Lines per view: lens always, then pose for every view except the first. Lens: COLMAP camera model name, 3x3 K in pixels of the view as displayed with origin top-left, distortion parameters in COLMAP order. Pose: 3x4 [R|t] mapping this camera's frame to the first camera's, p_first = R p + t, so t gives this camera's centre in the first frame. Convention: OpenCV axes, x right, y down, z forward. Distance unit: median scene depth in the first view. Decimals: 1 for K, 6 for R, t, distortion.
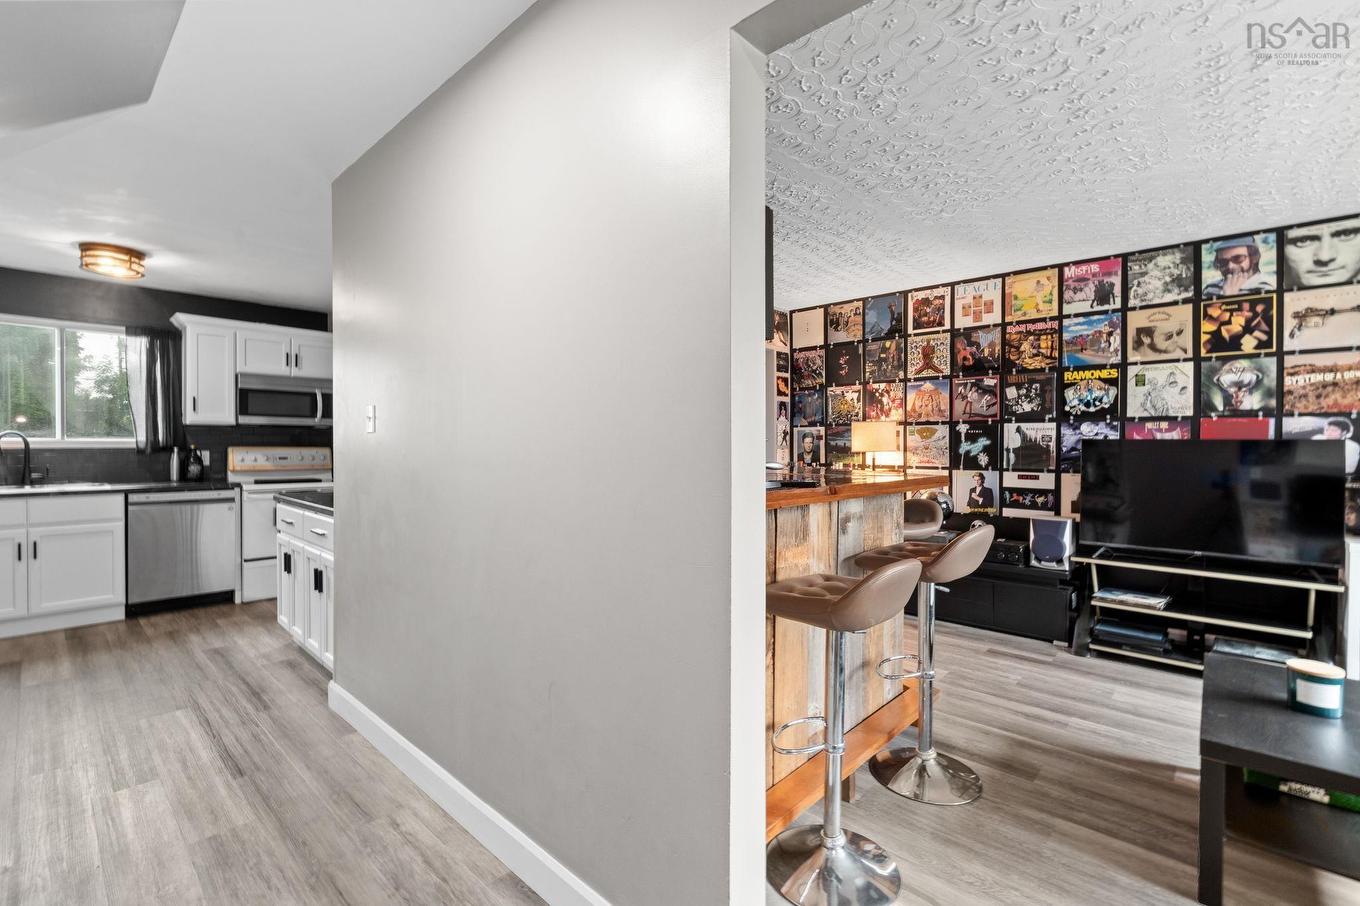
lens RADIAL K [[605.1, 0, 680.0], [0, 605.1, 453.0], [0, 0, 1]] dist [0.002693, 0.000185]
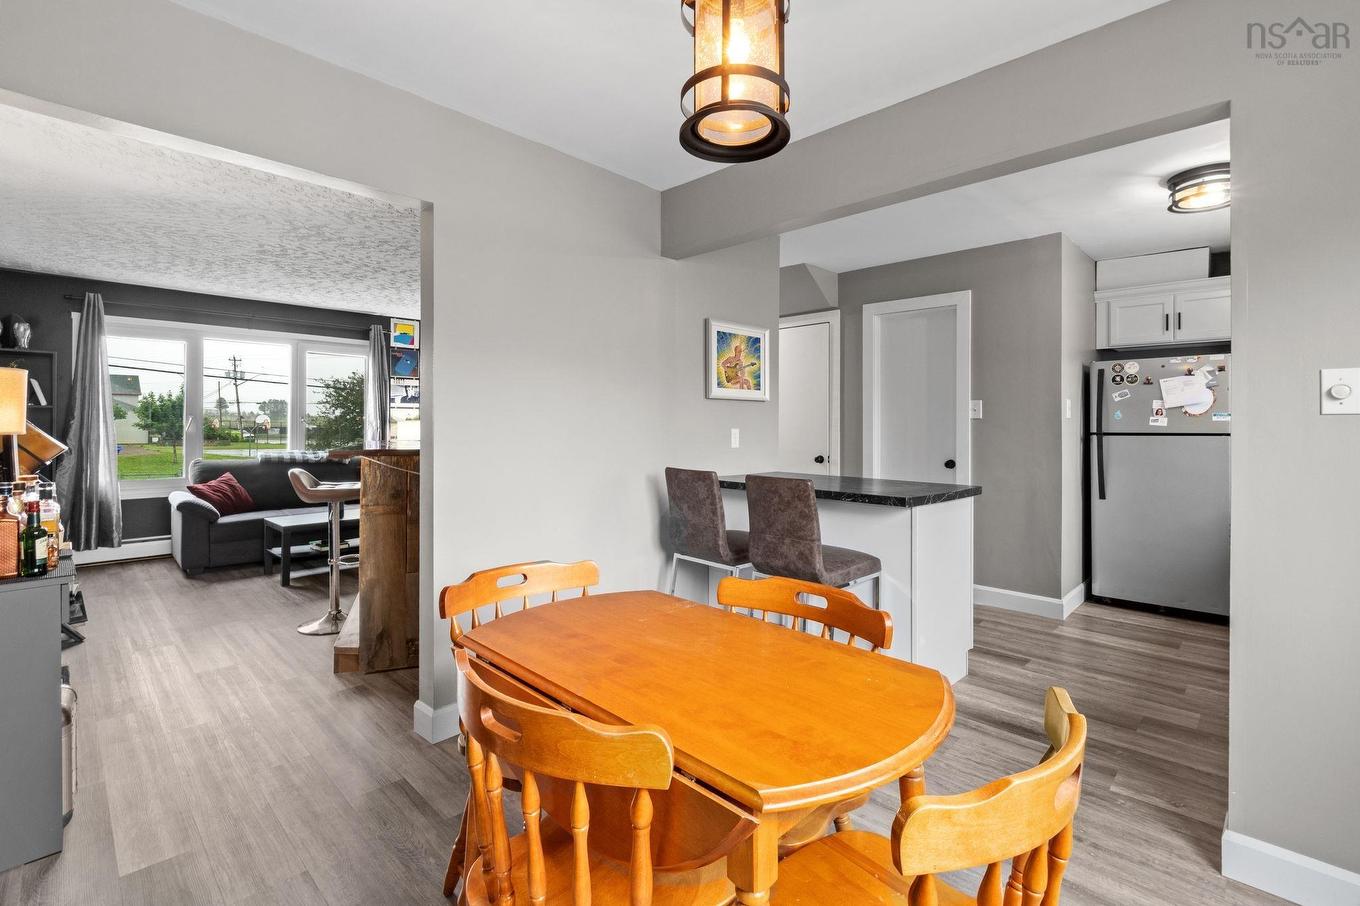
lens RADIAL K [[613.7, 0, 680.1], [0, 613.7, 422.2], [0, 0, 1]] dist [-0.003349, -0.000678]
pose [[-0.999742, -0.007959, 0.021270, -0.226658], [-0.007723, 0.999908, 0.011135, -0.018842], [-0.021357, 0.010968, -0.999712, 1.452475]]
